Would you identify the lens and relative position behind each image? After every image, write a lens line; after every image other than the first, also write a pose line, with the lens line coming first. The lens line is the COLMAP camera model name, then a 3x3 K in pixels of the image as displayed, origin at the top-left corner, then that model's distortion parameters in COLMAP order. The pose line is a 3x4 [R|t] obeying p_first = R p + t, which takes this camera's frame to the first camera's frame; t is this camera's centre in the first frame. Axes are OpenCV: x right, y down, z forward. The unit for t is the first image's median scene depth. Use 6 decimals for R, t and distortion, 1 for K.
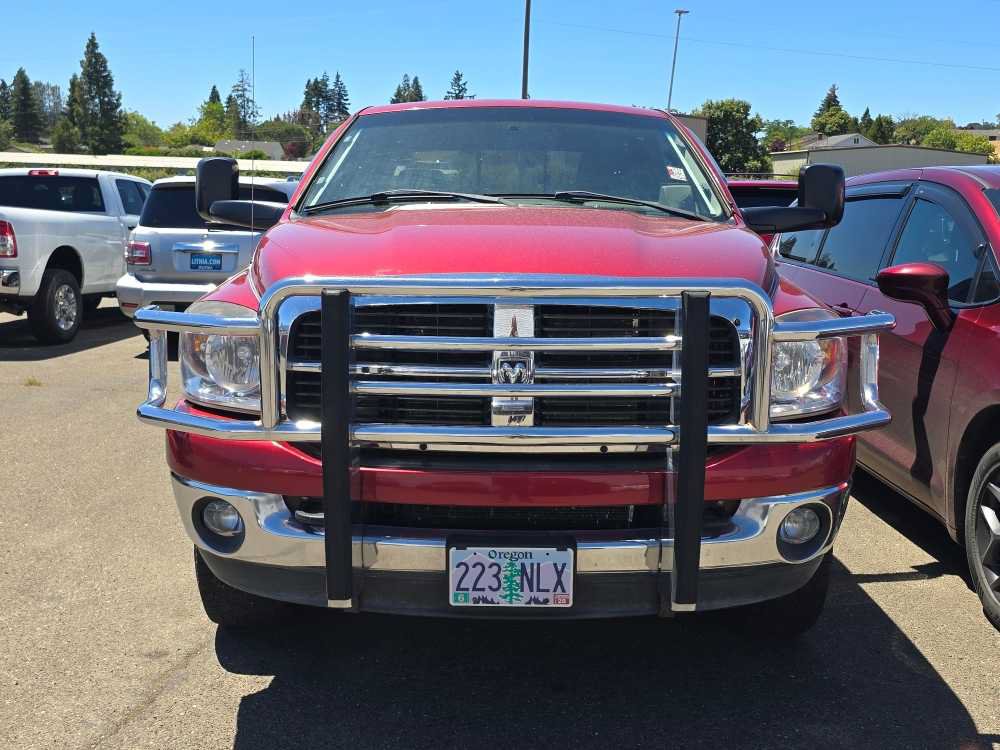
lens RADIAL K [[971.5, 0, 503.9], [0, 971.5, 373.8], [0, 0, 1]] dist [0.049454, -0.006970]
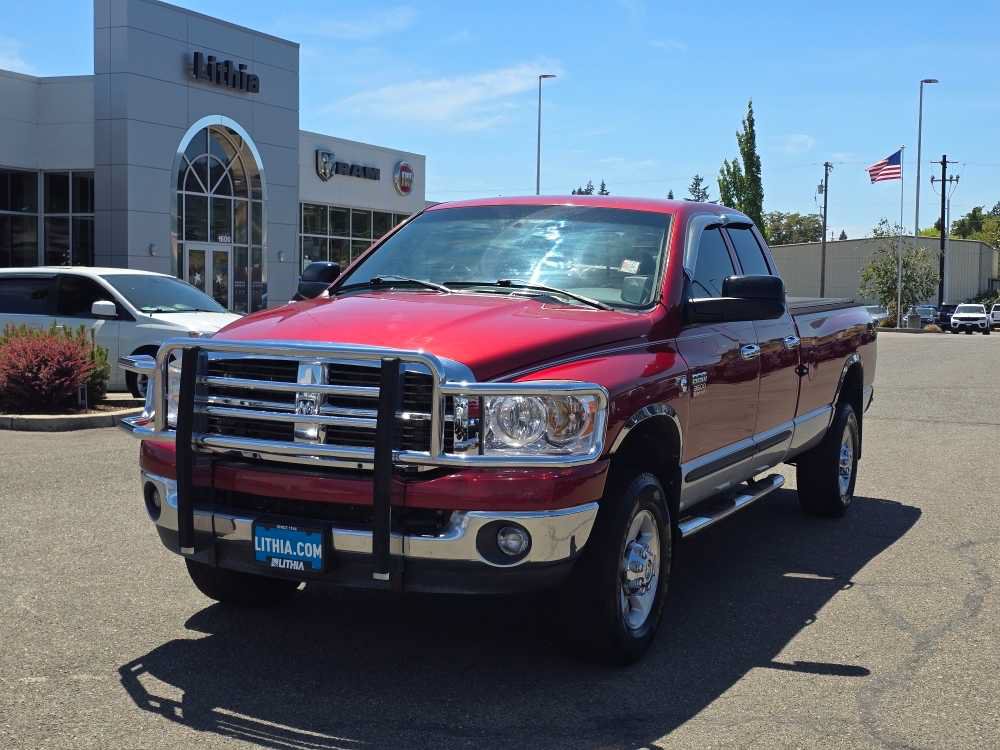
lens RADIAL K [[1342.3, 0, 501.6], [0, 1342.3, 374.2], [0, 0, 1]] dist [0.067524, -0.015545]
pose [[0.904299, 0.046340, -0.424378, 1.105383], [-0.084898, 0.993756, -0.072392, 0.067971], [0.418374, 0.101493, 0.902587, -0.698913]]
